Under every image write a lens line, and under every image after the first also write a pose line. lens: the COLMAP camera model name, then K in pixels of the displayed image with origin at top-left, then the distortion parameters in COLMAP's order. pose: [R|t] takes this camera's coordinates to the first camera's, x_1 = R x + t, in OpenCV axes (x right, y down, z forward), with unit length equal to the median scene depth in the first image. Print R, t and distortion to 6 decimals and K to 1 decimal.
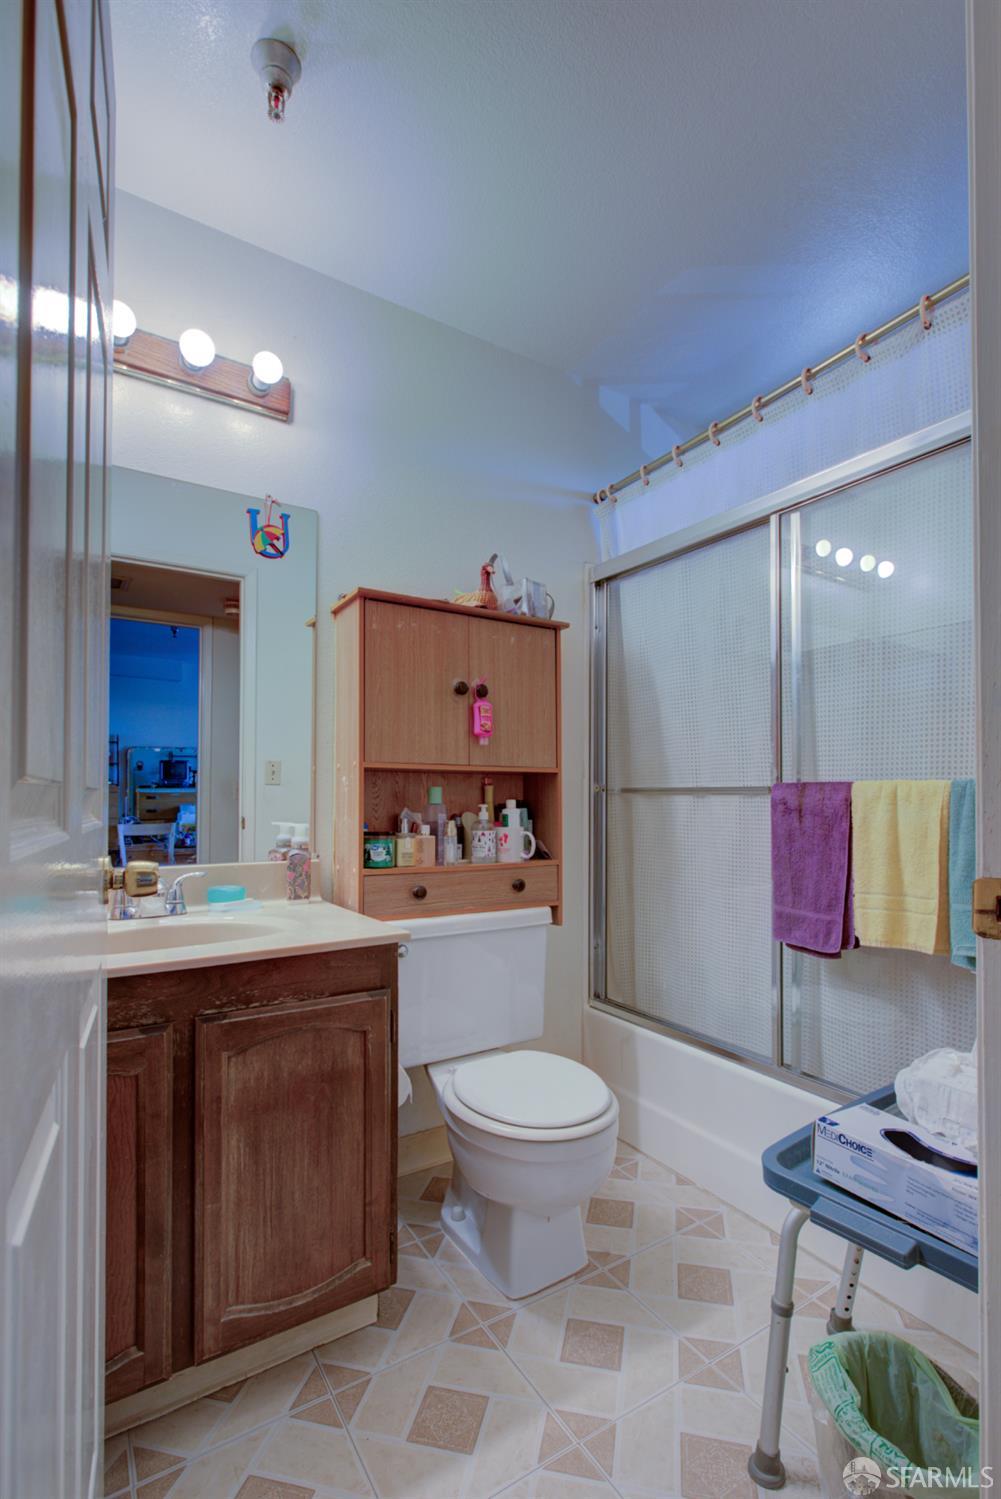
lens RADIAL K [[684.6, 0, 513.3], [0, 684.6, 776.3], [0, 0, 1]] dist [-0.018852, 0.006152]
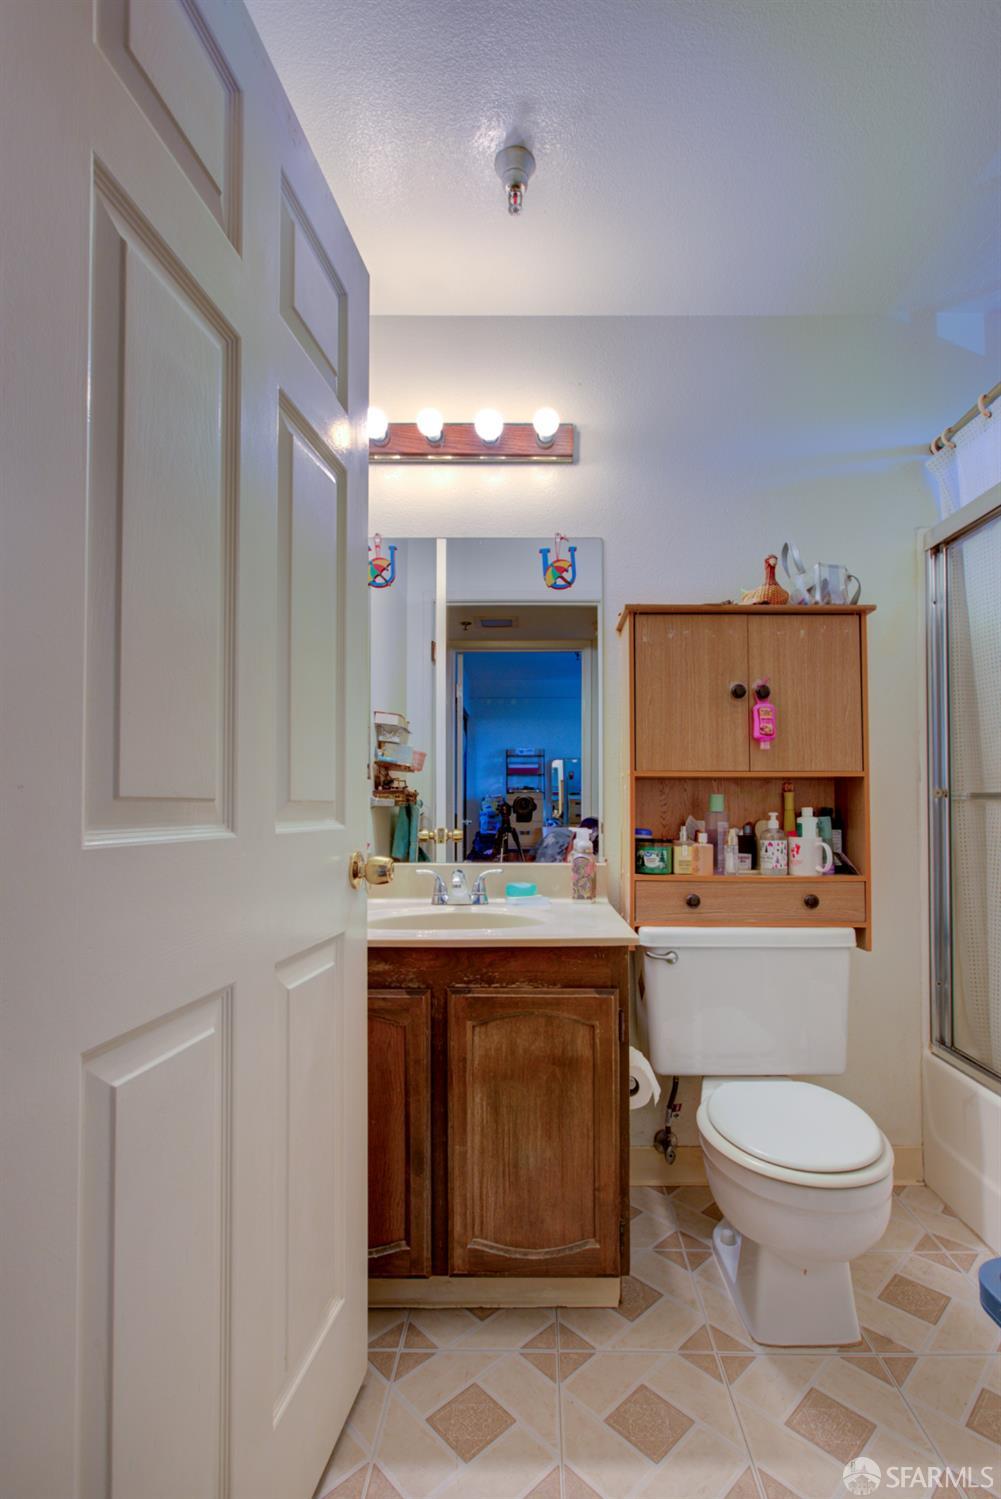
lens RADIAL K [[684.6, 0, 513.3], [0, 684.6, 776.3], [0, 0, 1]] dist [-0.018852, 0.006152]
pose [[0.840093, -0.022037, -0.541994, 0.238953], [0.018555, 0.999757, -0.011888, -0.005451], [0.542125, -0.000070, 0.840298, 0.031667]]
